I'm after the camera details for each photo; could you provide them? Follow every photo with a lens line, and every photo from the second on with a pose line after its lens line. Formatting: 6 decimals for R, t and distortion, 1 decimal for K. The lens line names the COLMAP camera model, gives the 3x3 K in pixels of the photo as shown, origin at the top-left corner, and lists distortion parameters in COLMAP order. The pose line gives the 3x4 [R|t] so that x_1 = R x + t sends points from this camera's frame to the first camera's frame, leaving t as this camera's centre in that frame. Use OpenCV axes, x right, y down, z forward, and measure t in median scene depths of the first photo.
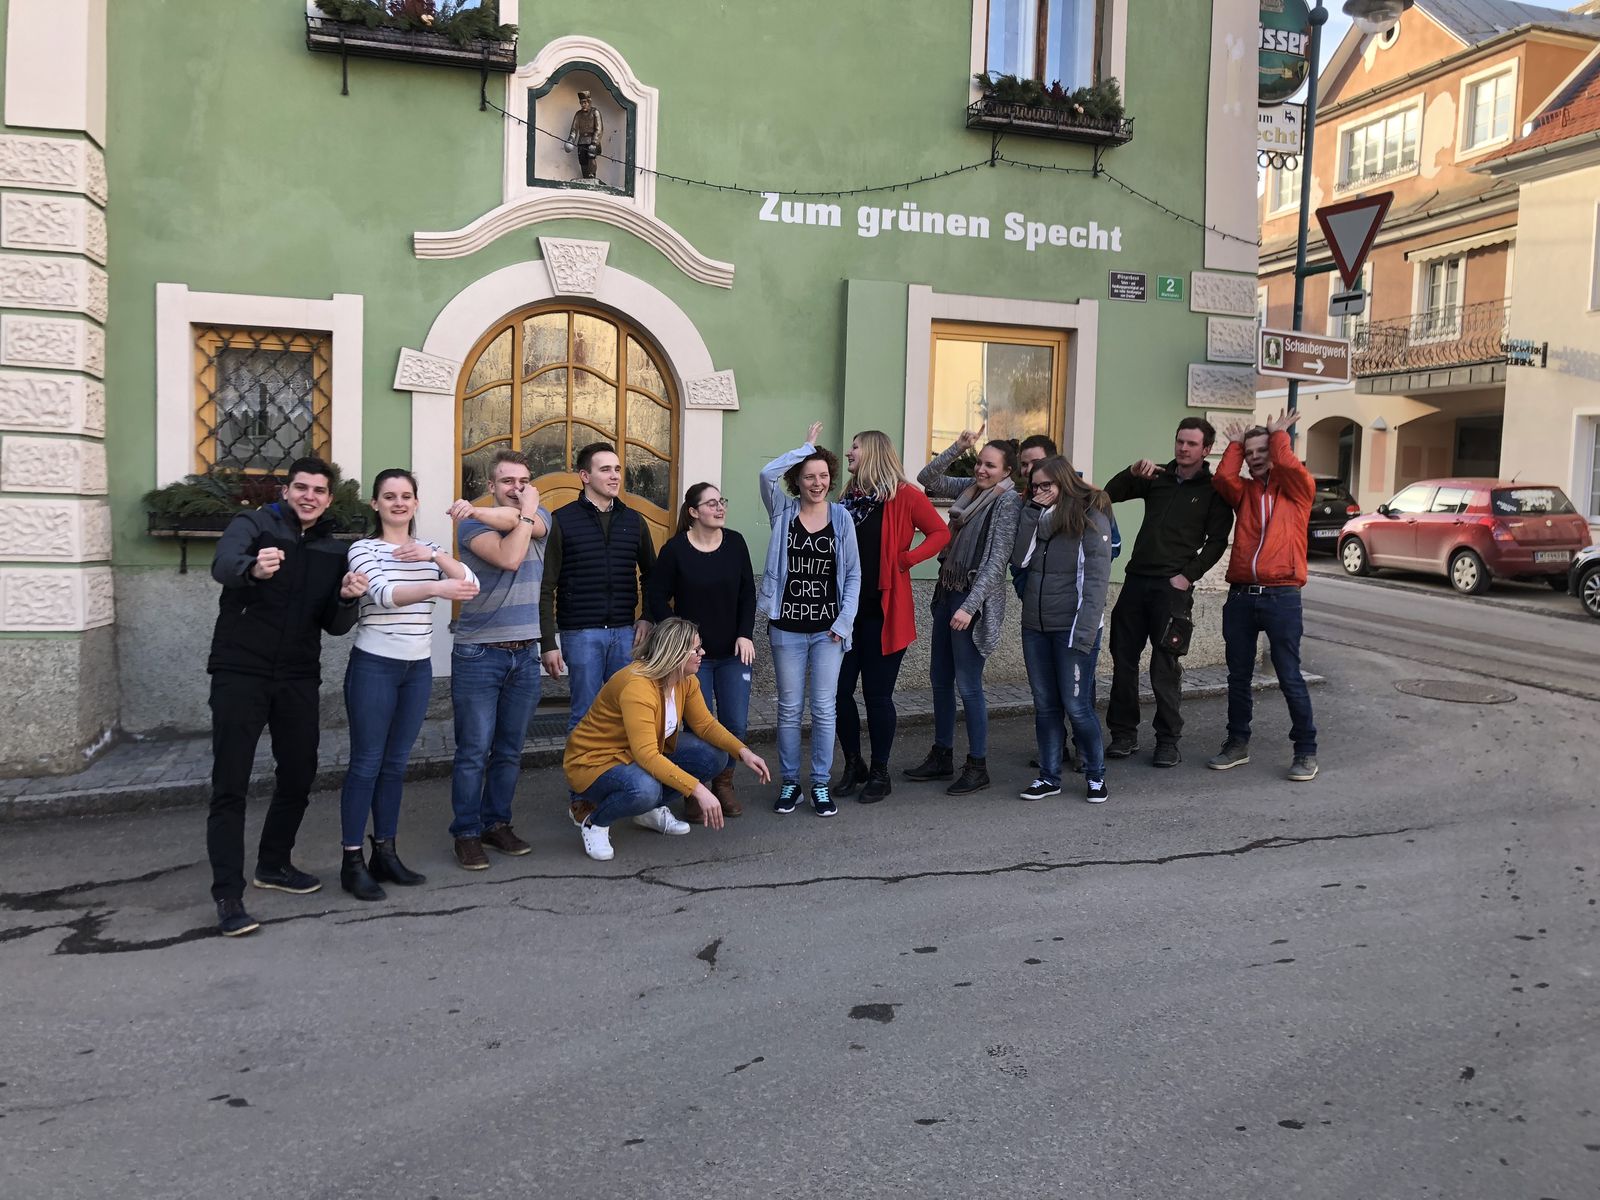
lens RADIAL K [[1402.3, 0, 797.4], [0, 1402.3, 594.2], [0, 0, 1]] dist [0.012331, 0.000571]
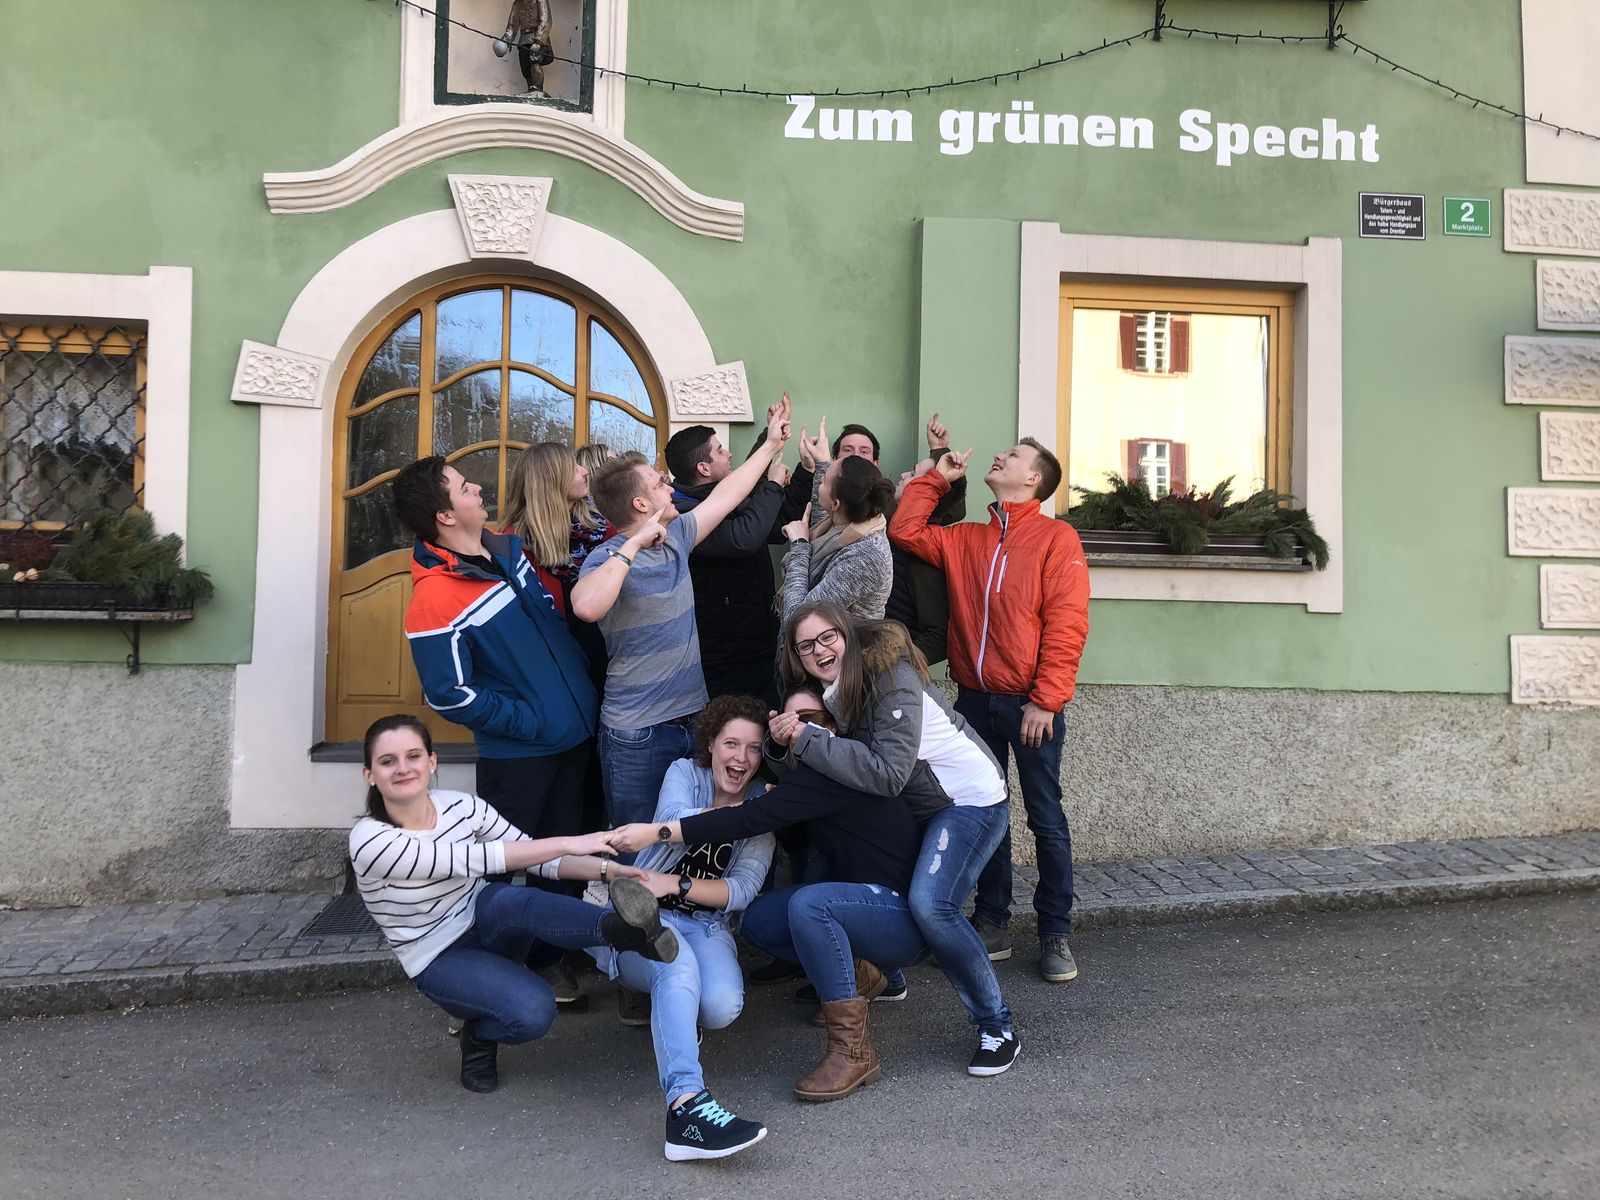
lens RADIAL K [[1345.5, 0, 794.4], [0, 1345.5, 584.3], [0, 0, 1]] dist [0.009432, 0.014706]
pose [[0.975981, -0.014345, -0.217381, 0.115324], [-0.006038, 0.995665, -0.092811, 0.001648], [0.217771, 0.091894, 0.971664, 0.414453]]
